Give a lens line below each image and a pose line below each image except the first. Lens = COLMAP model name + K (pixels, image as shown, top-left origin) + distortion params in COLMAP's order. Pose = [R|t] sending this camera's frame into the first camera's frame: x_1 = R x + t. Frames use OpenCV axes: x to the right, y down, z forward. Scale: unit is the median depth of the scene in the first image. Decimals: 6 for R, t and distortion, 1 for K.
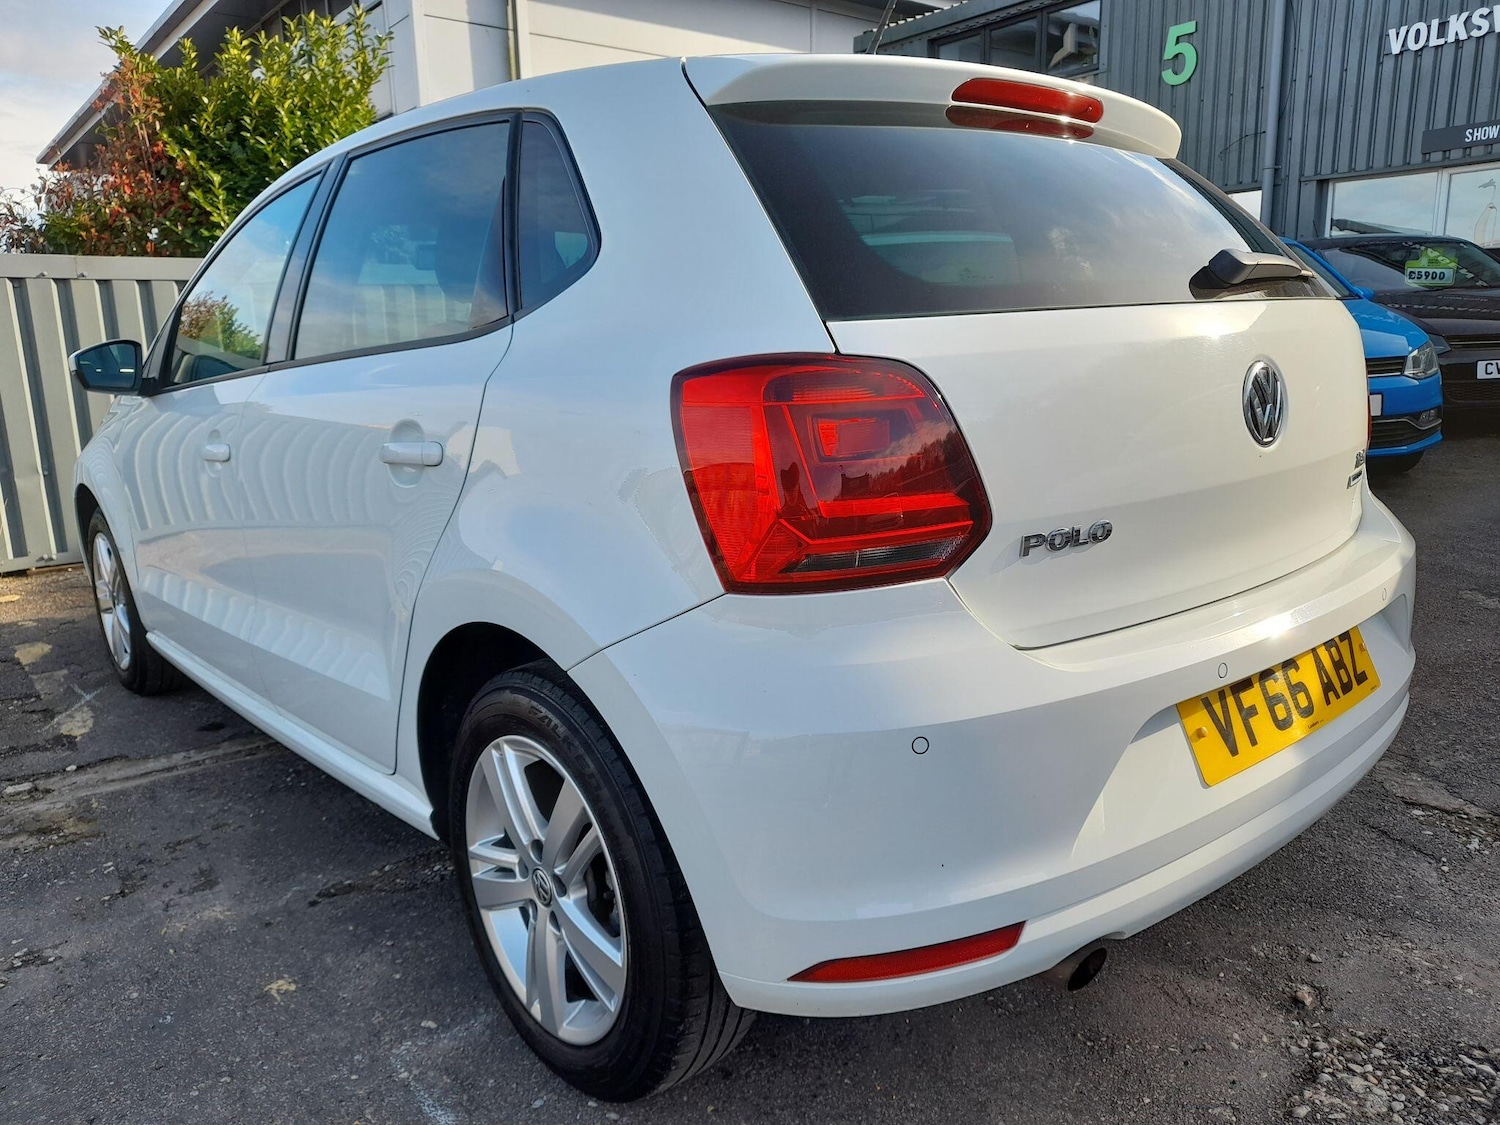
lens RADIAL K [[1090.4, 0, 758.6], [0, 1090.4, 575.0], [0, 0, 1]] dist [0.028841, -0.014754]
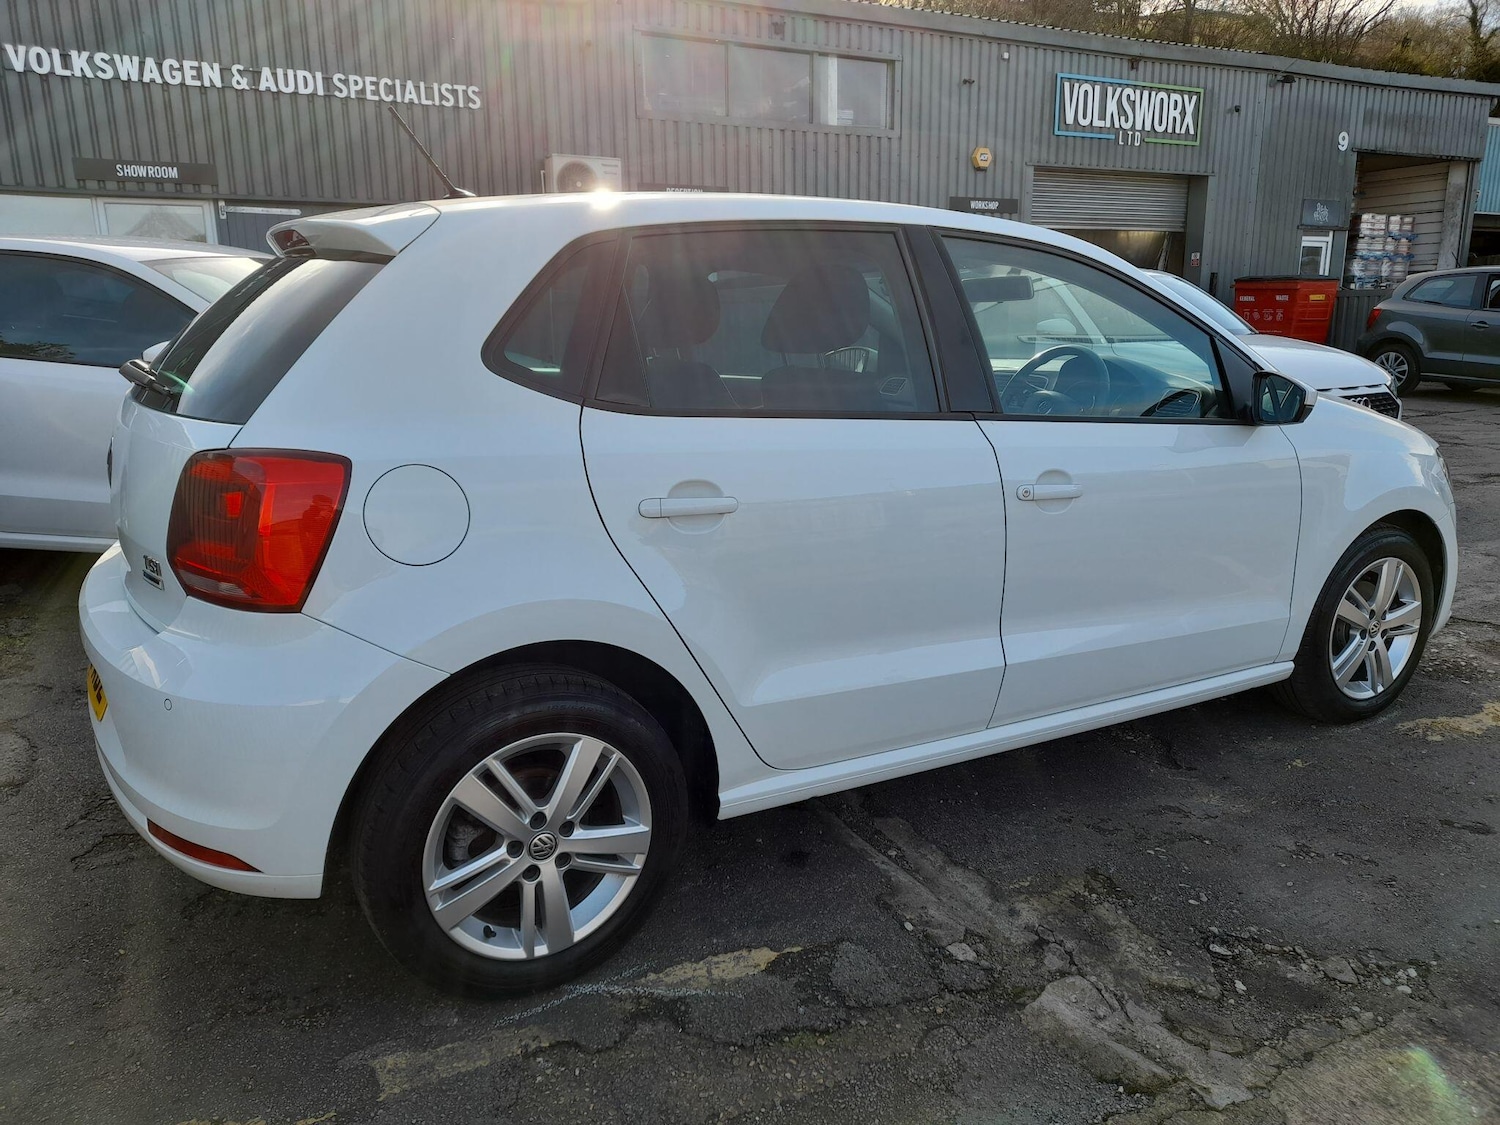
lens RADIAL K [[1090.4, 0, 763.1], [0, 1090.4, 568.5], [0, 0, 1]] dist [0.028841, -0.014754]
pose [[0.168690, -0.203597, 0.964413, -0.368456], [0.220445, 0.961443, 0.164411, -0.061529], [-0.960702, 0.184865, 0.207068, 0.242594]]
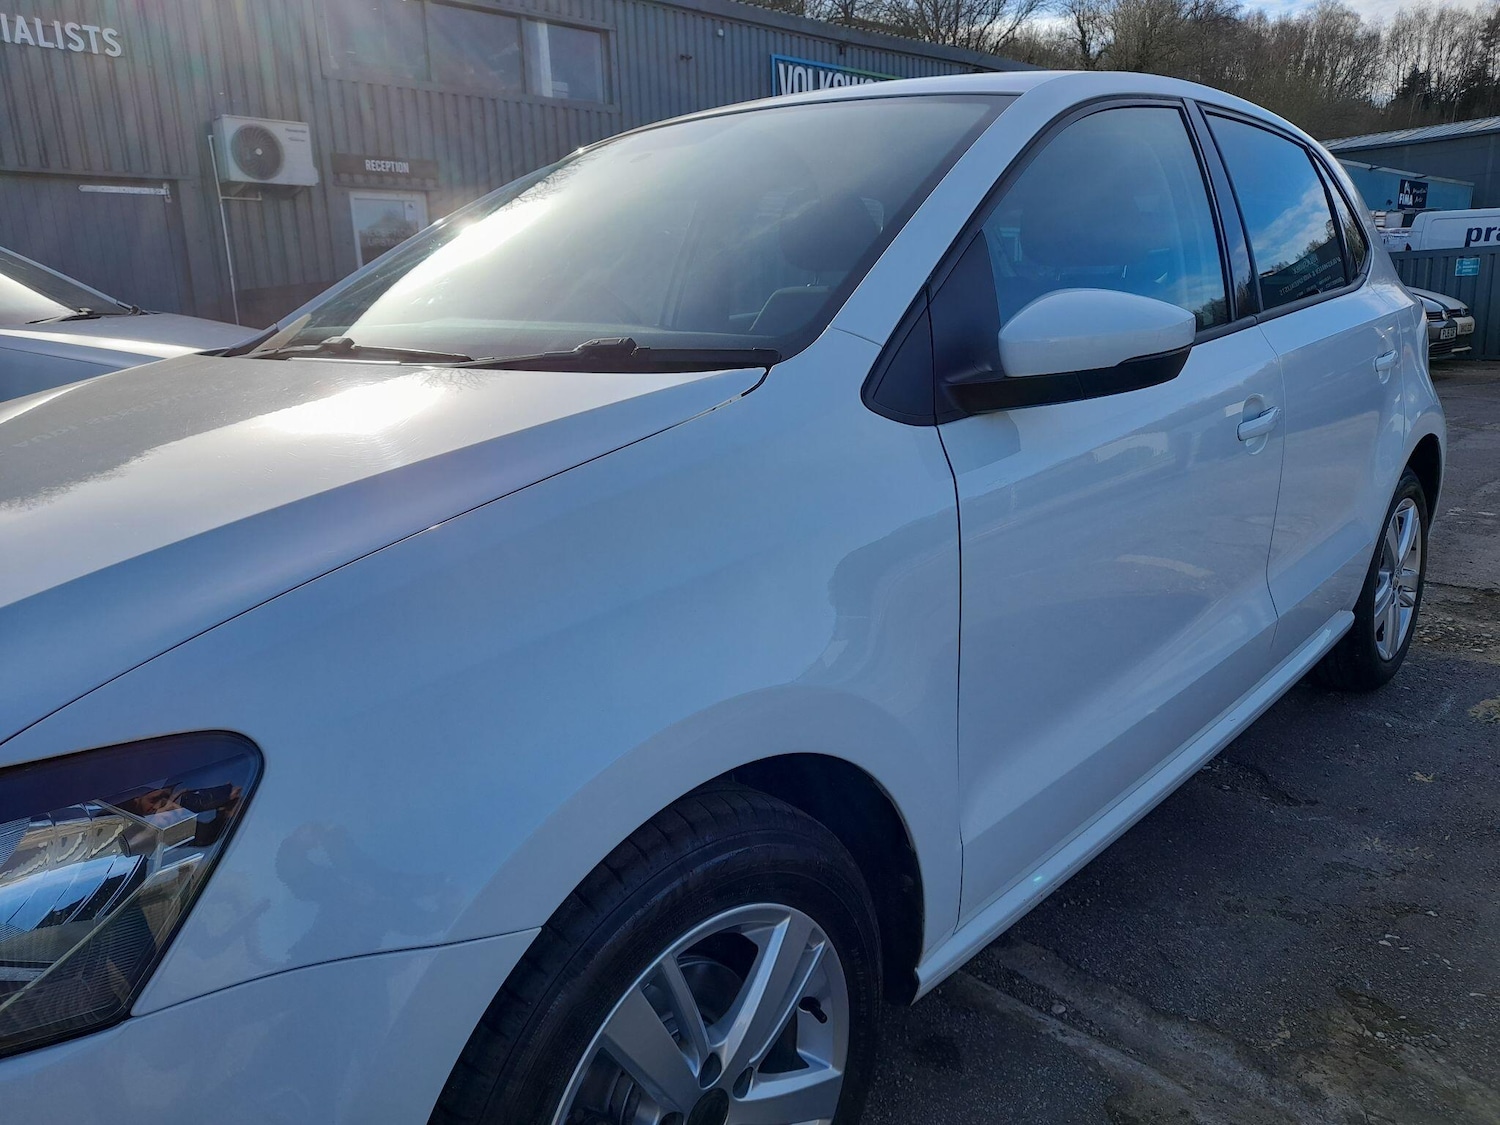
lens RADIAL K [[1090.4, 0, 761.2], [0, 1090.4, 572.2], [0, 0, 1]] dist [0.028841, -0.014754]
pose [[-0.103906, -0.208167, 0.972559, -0.279877], [0.247593, 0.941654, 0.228004, -0.062507], [-0.963276, 0.264490, -0.046302, 0.310524]]
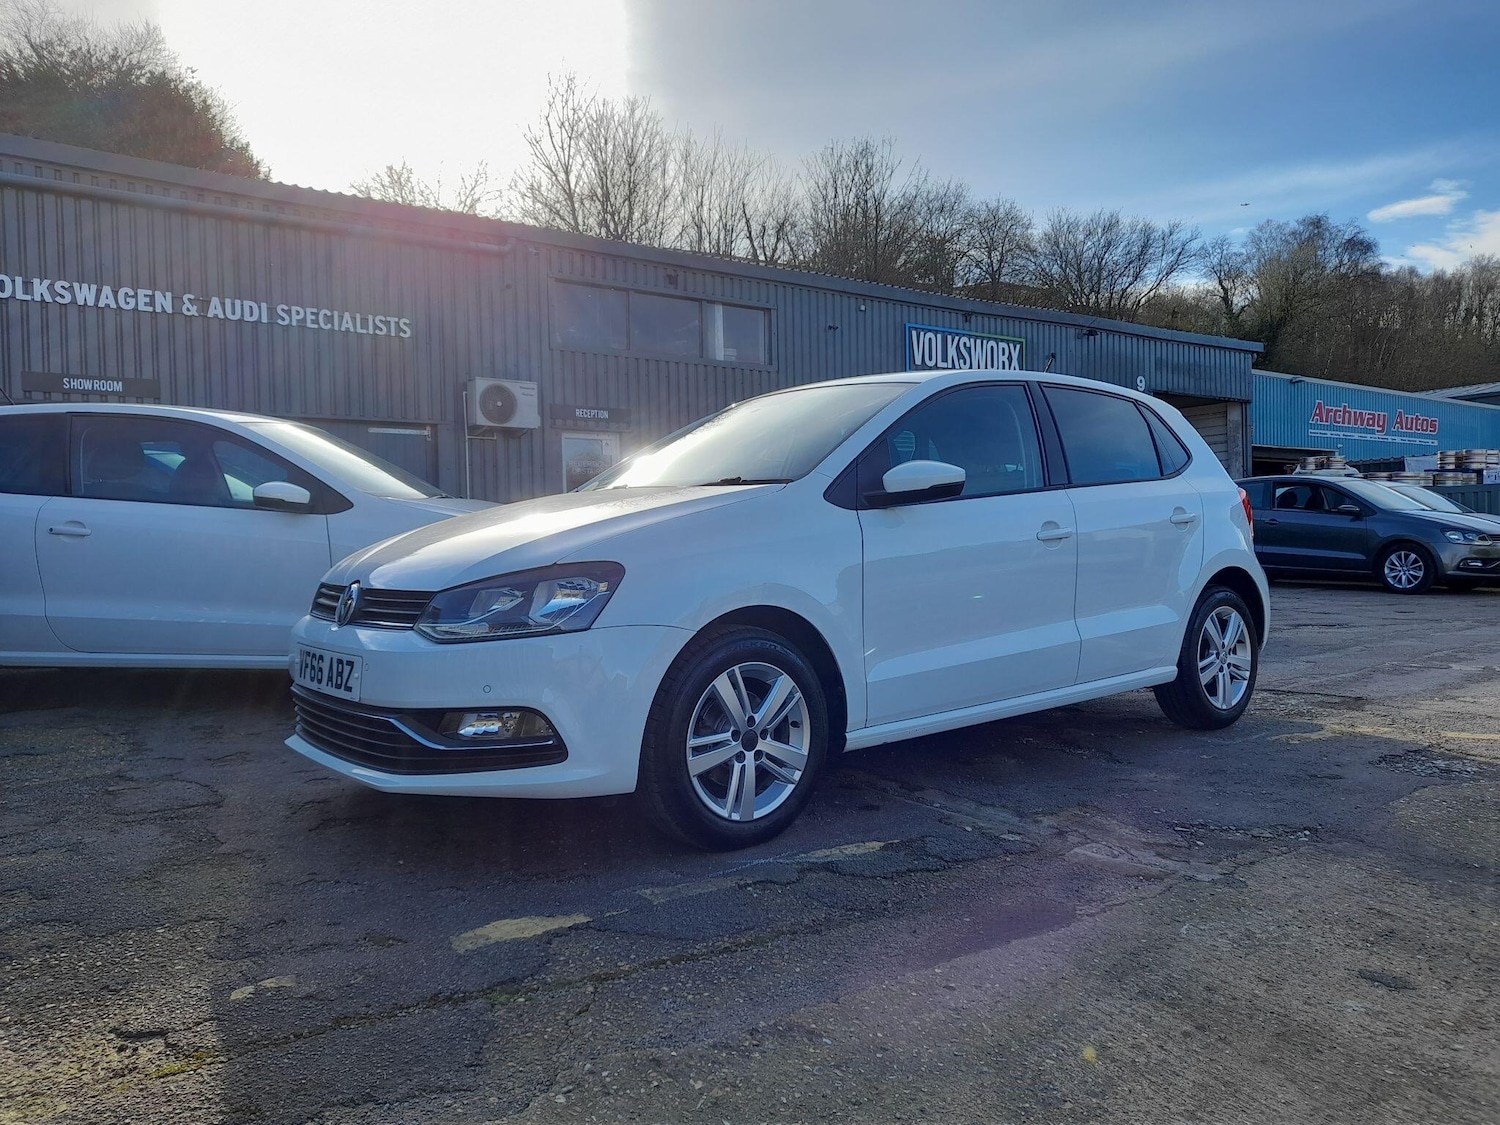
lens RADIAL K [[1090.4, 0, 762.0], [0, 1090.4, 559.9], [0, 0, 1]] dist [0.028841, -0.014754]
pose [[0.035030, 0.007980, 0.999354, -0.473157], [0.232706, 0.972417, -0.015922, -0.032537], [-0.971916, 0.233113, 0.032207, 0.300984]]
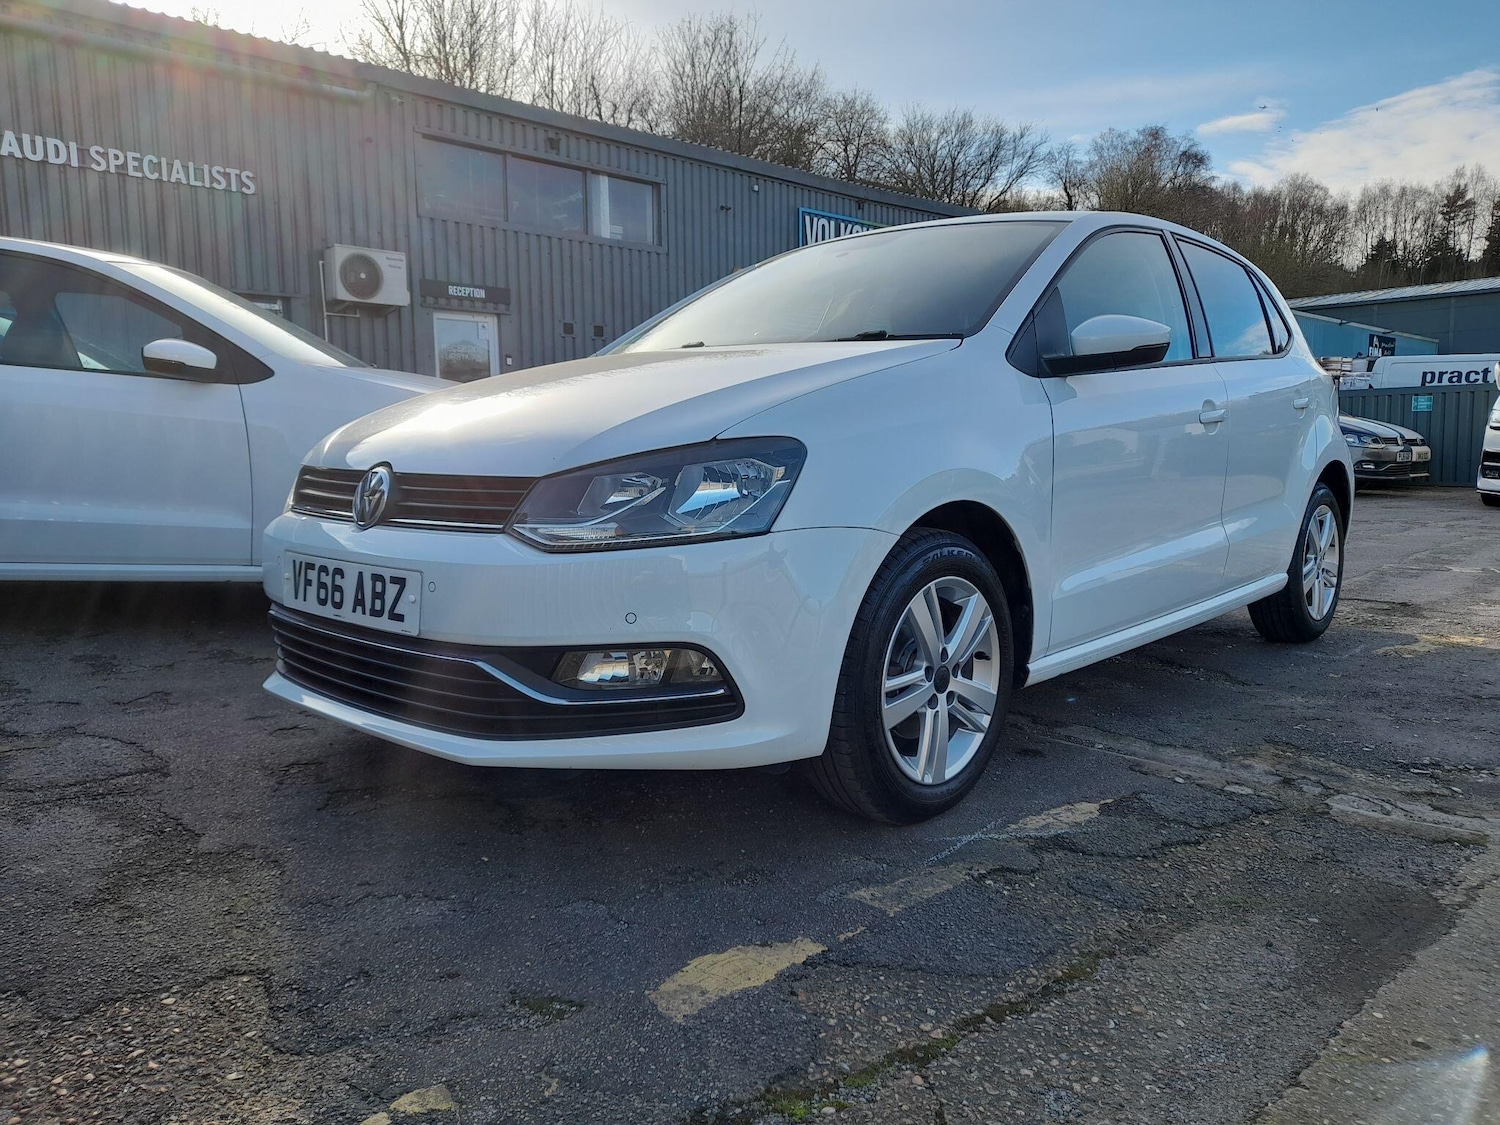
lens RADIAL K [[1090.4, 0, 760.1], [0, 1090.4, 570.6], [0, 0, 1]] dist [0.028841, -0.014754]
pose [[-0.106257, -0.091038, 0.990162, -0.395594], [0.224276, 0.967945, 0.113063, -0.044896], [-0.968715, 0.234084, -0.082433, 0.371294]]
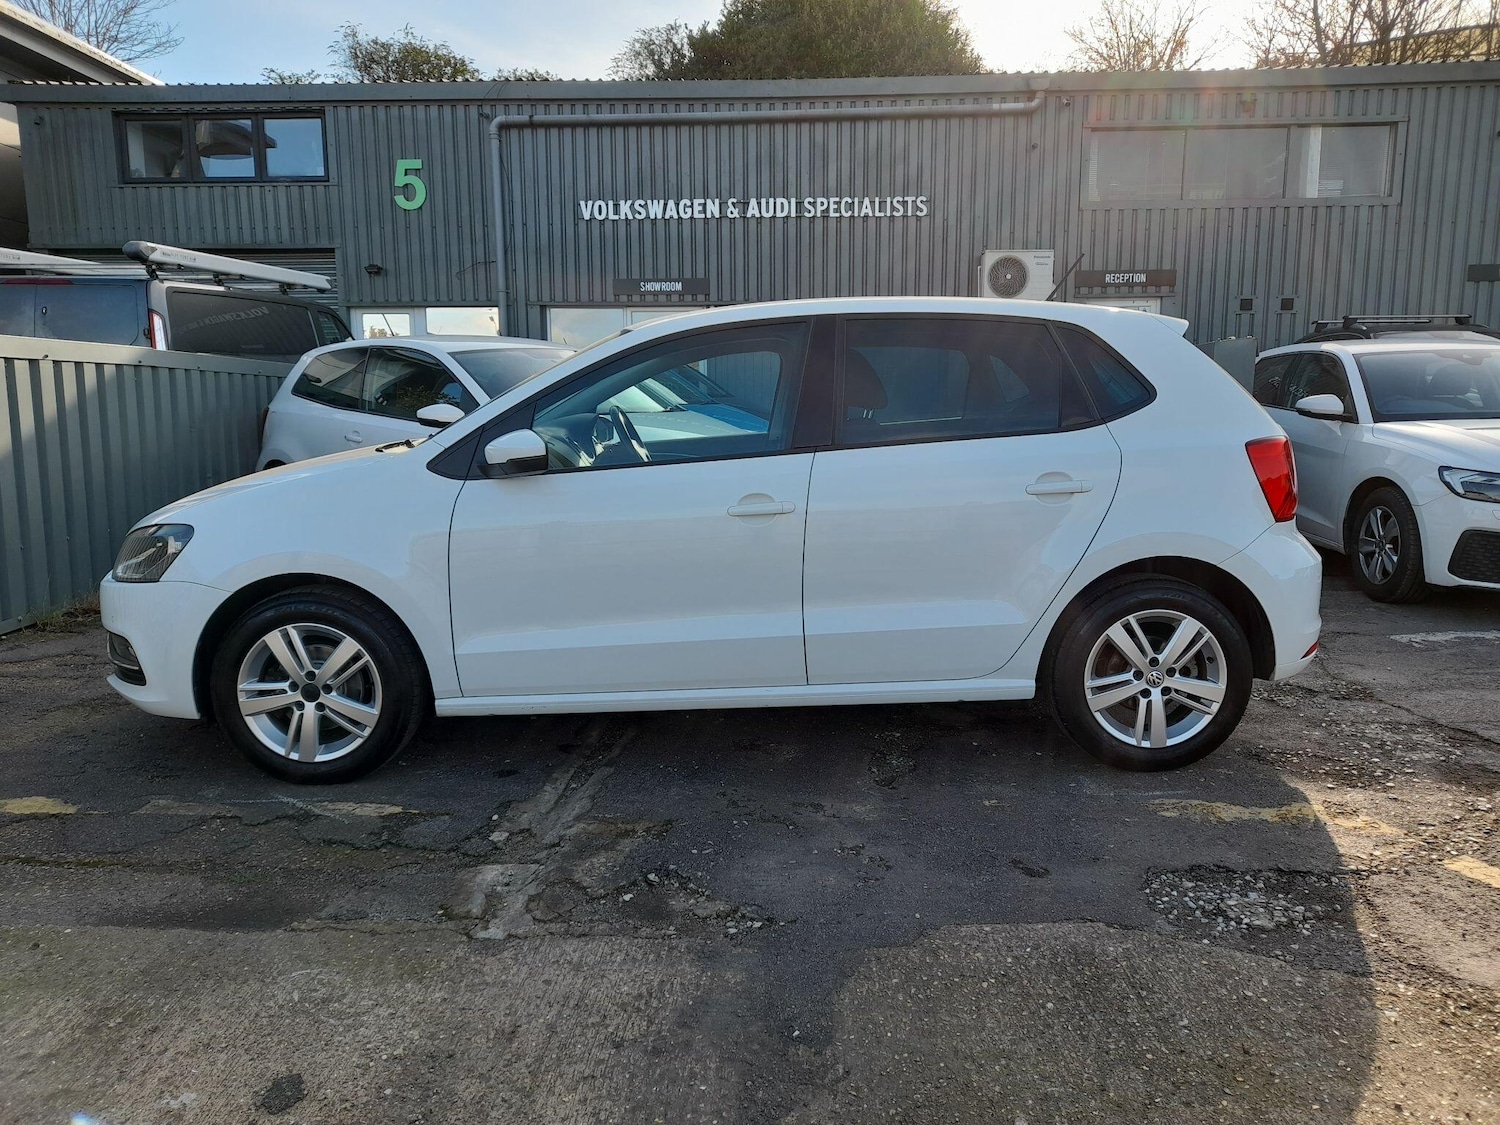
lens RADIAL K [[1090.4, 0, 760.8], [0, 1090.4, 562.1], [0, 0, 1]] dist [0.028841, -0.014754]
pose [[0.650276, -0.087939, 0.754591, -0.339721], [0.153222, 0.988047, -0.016895, -0.004085], [-0.744086, 0.126607, 0.655978, 0.017561]]
